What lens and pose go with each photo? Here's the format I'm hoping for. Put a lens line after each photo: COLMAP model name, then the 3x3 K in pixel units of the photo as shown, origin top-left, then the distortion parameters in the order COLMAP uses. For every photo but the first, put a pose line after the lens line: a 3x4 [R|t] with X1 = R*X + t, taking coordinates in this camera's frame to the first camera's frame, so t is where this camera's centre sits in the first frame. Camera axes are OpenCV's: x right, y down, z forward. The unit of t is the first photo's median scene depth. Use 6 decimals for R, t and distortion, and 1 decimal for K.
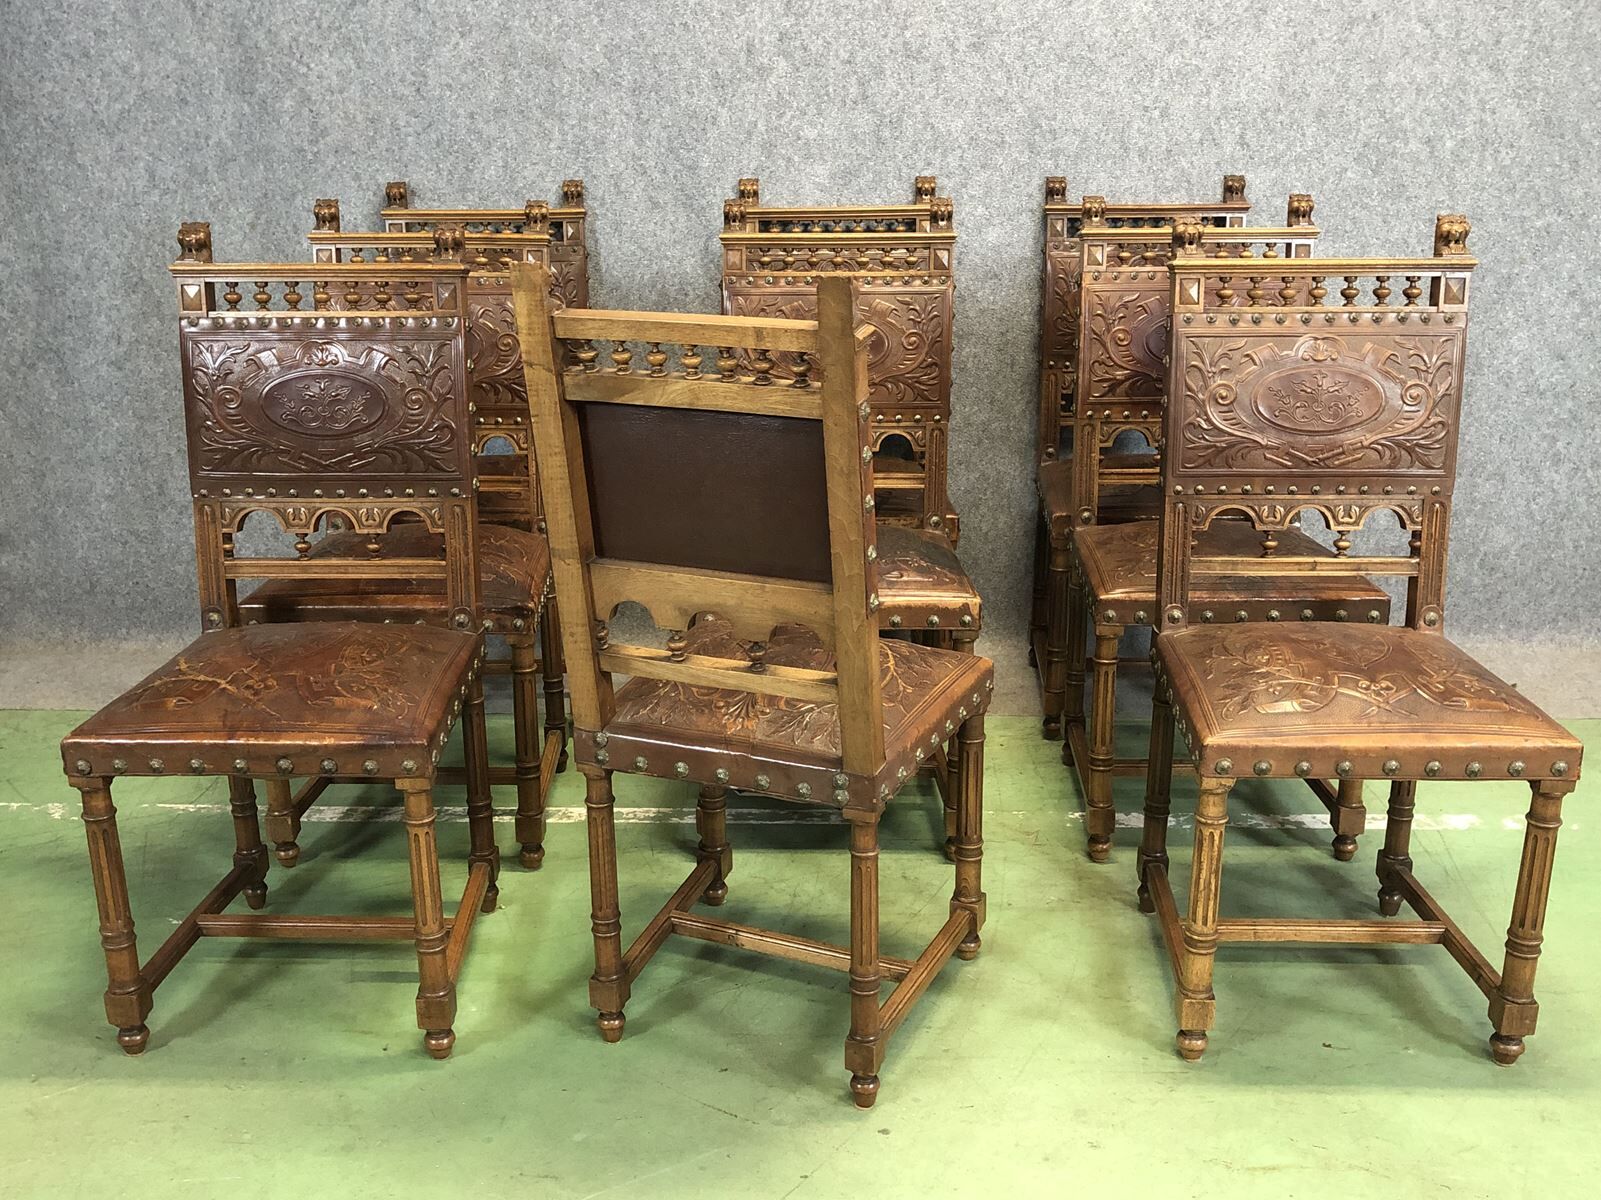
lens RADIAL K [[1472.2, 0, 792.5], [0, 1472.2, 576.4], [0, 0, 1]] dist [0.009966, 0.000000]
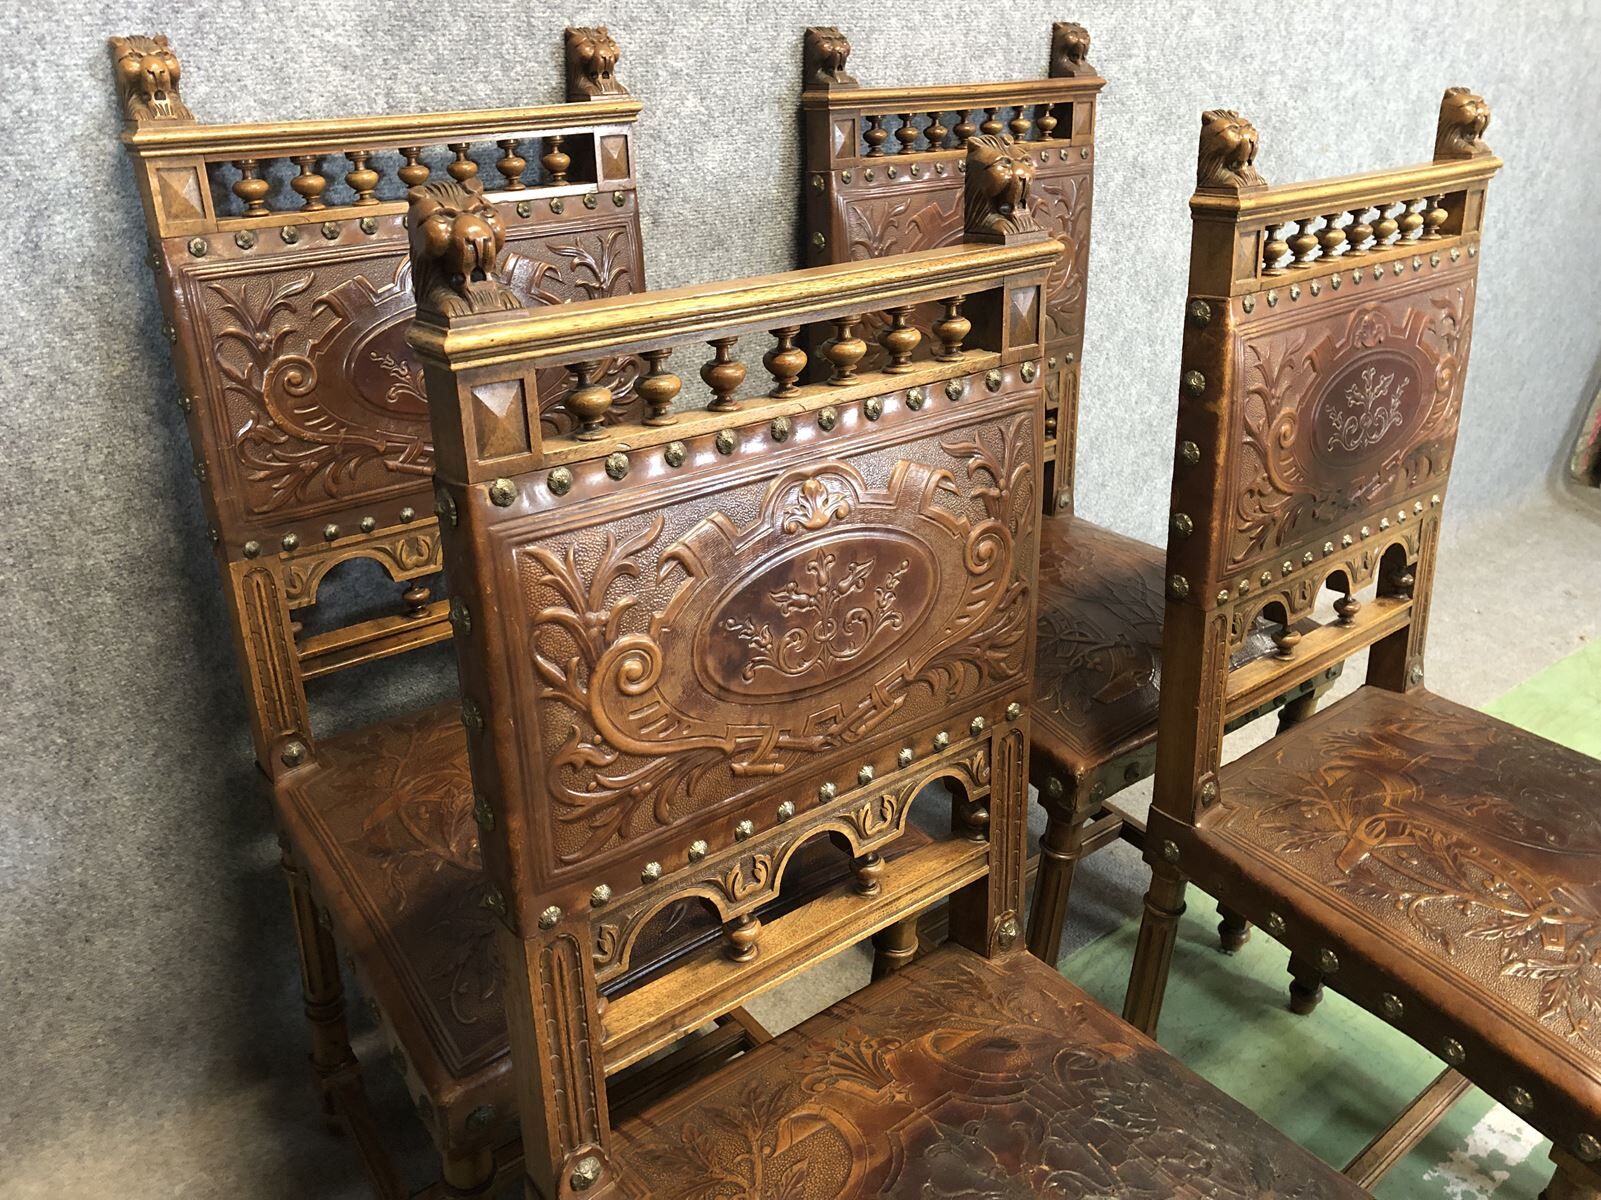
lens RADIAL K [[1311.2, 0, 800.6], [0, 1311.2, 586.5], [0, 0, 1]] dist [0.015940, -0.015713]
pose [[0.770869, -0.255924, 0.583321, -0.145398], [0.139946, 0.961411, 0.236865, -0.234603], [-0.621431, -0.100958, 0.776937, 0.773155]]
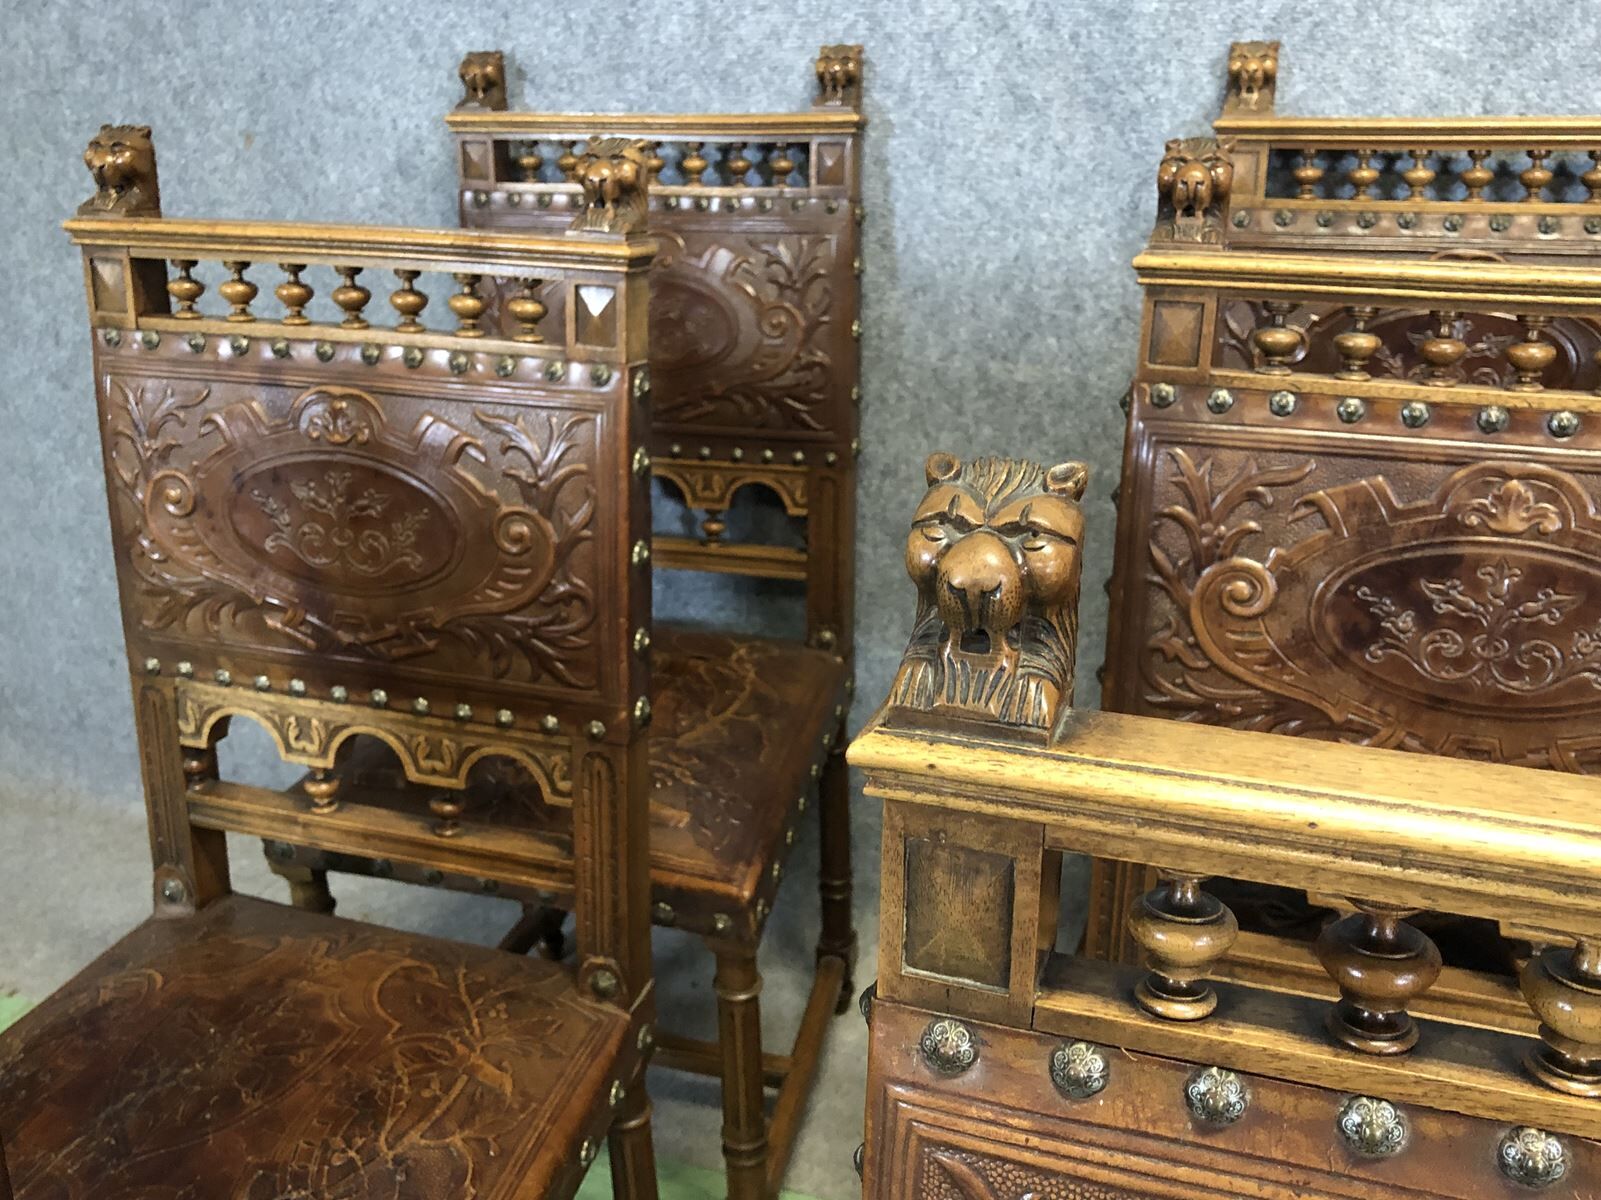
lens RADIAL K [[1472.2, 0, 782.1], [0, 1472.2, 594.0], [0, 0, 1]] dist [0.009966, 0.000000]
pose [[0.949525, 0.108938, -0.294168, -0.020602], [-0.071153, 0.988115, 0.136256, -0.196330], [0.305515, -0.108448, 0.945991, 0.662380]]
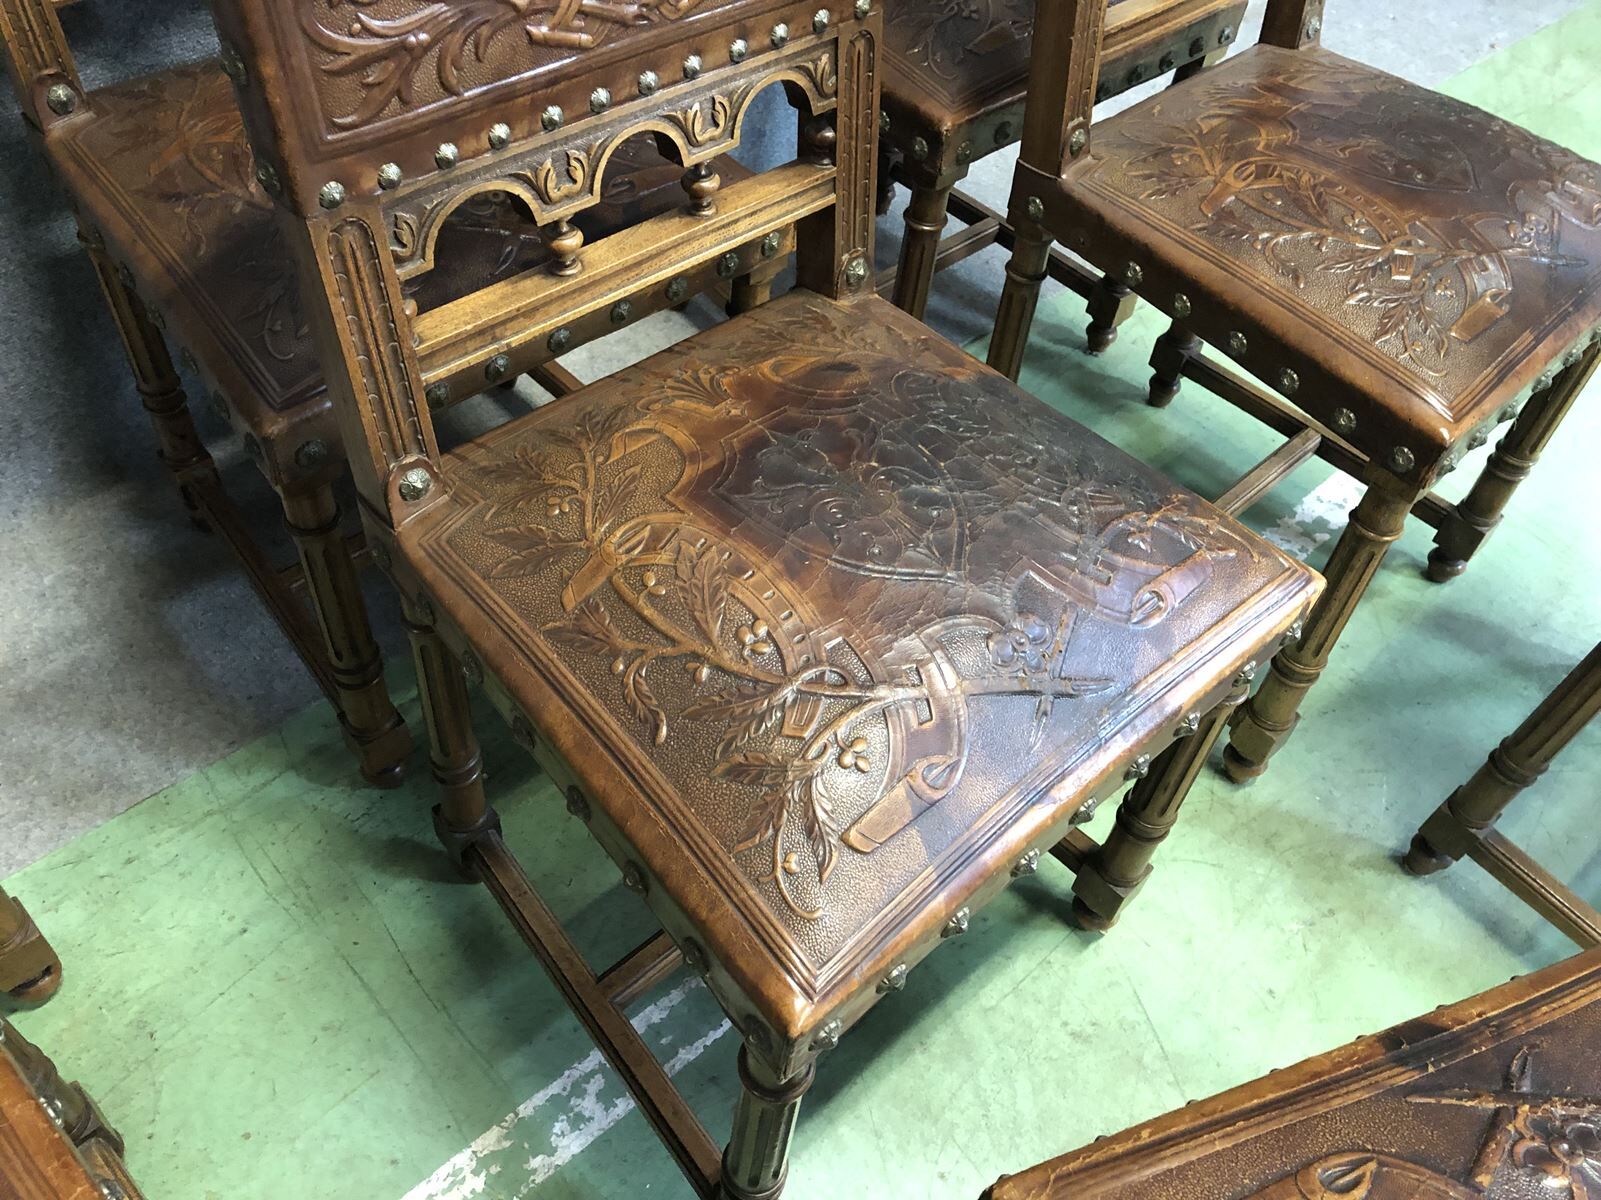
lens RADIAL K [[1311.2, 0, 804.1], [0, 1311.2, 594.5], [0, 0, 1]] dist [0.015940, -0.015713]
pose [[0.723788, -0.477083, 0.498520, -0.138714], [0.123480, 0.800360, 0.586666, -0.184248], [-0.678884, -0.363064, 0.638201, 0.764958]]
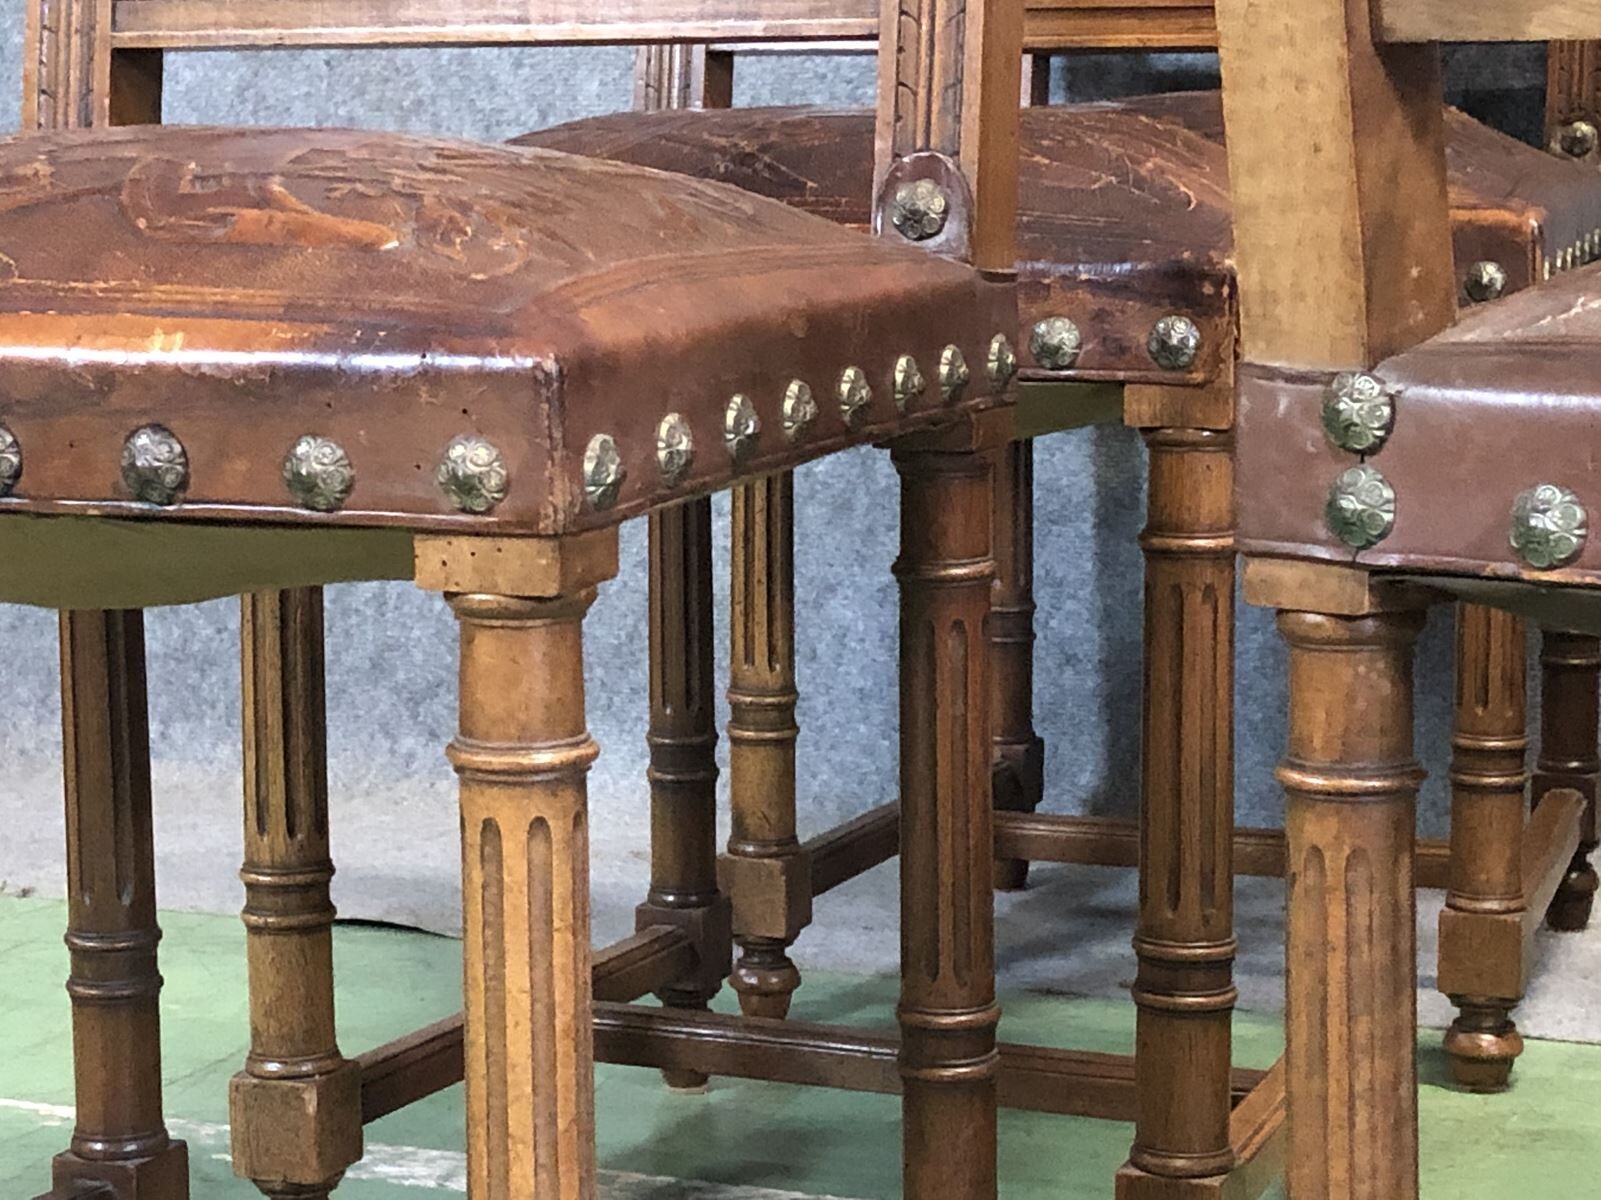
lens RADIAL K [[3803.6, 0, 828.1], [0, 3803.6, 557.3], [0, 0, 1]] dist [0.206321, 0.000000]
pose [[0.931429, 0.042762, -0.361403, -0.005647], [-0.103591, 0.983145, -0.150651, 0.150818], [0.348869, 0.177759, 0.920159, 0.344622]]
